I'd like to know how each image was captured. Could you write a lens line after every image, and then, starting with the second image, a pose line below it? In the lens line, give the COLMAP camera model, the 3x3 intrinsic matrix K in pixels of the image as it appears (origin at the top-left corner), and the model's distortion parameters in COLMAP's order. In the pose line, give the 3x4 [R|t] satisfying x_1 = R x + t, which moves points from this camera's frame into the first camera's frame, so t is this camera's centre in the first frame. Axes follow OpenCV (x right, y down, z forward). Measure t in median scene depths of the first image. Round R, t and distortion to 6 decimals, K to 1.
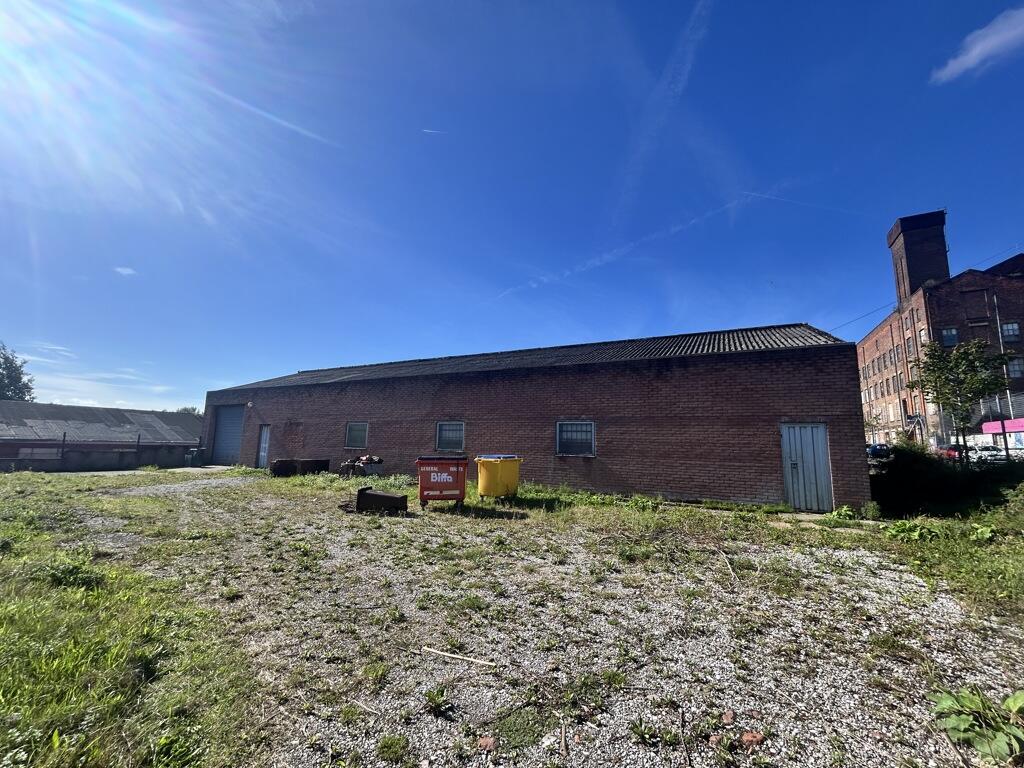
lens RADIAL K [[412.5, 0, 512.0], [0, 412.5, 384.0], [0, 0, 1]] dist [0.000189, 0.000399]
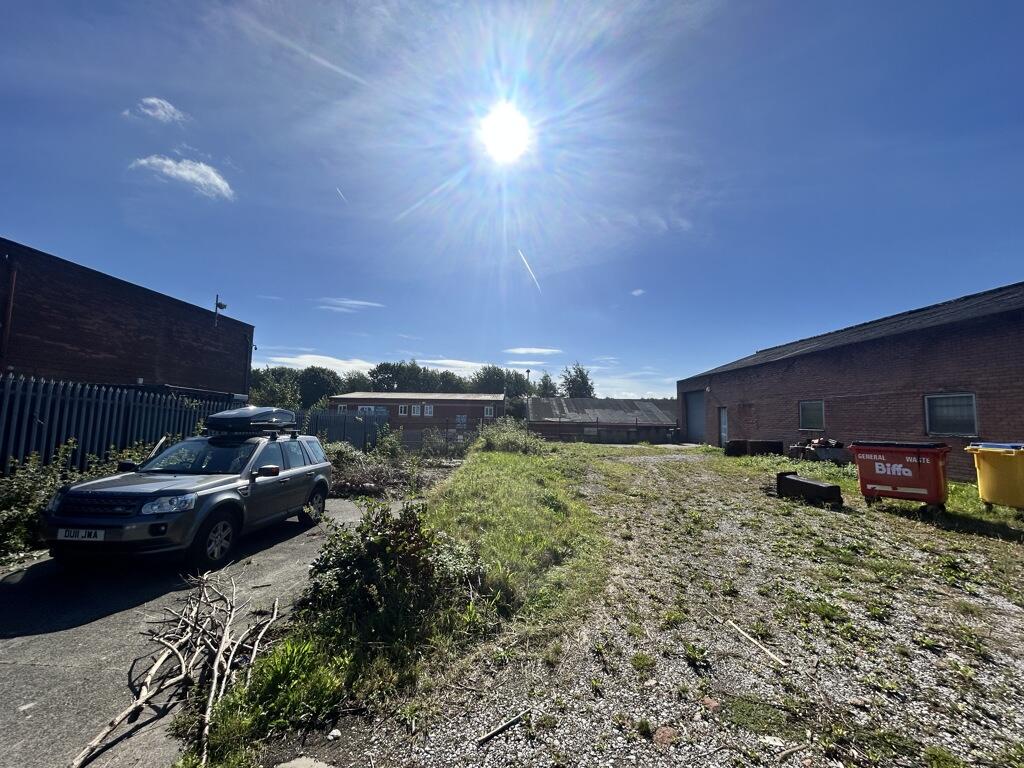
lens RADIAL K [[412.5, 0, 512.0], [0, 412.5, 384.0], [0, 0, 1]] dist [0.000189, 0.000399]
pose [[0.474576, -0.087063, -0.875898, 0.324538], [0.127744, 0.991374, -0.029327, 0.001440], [0.870896, -0.097972, 0.481604, 0.047634]]
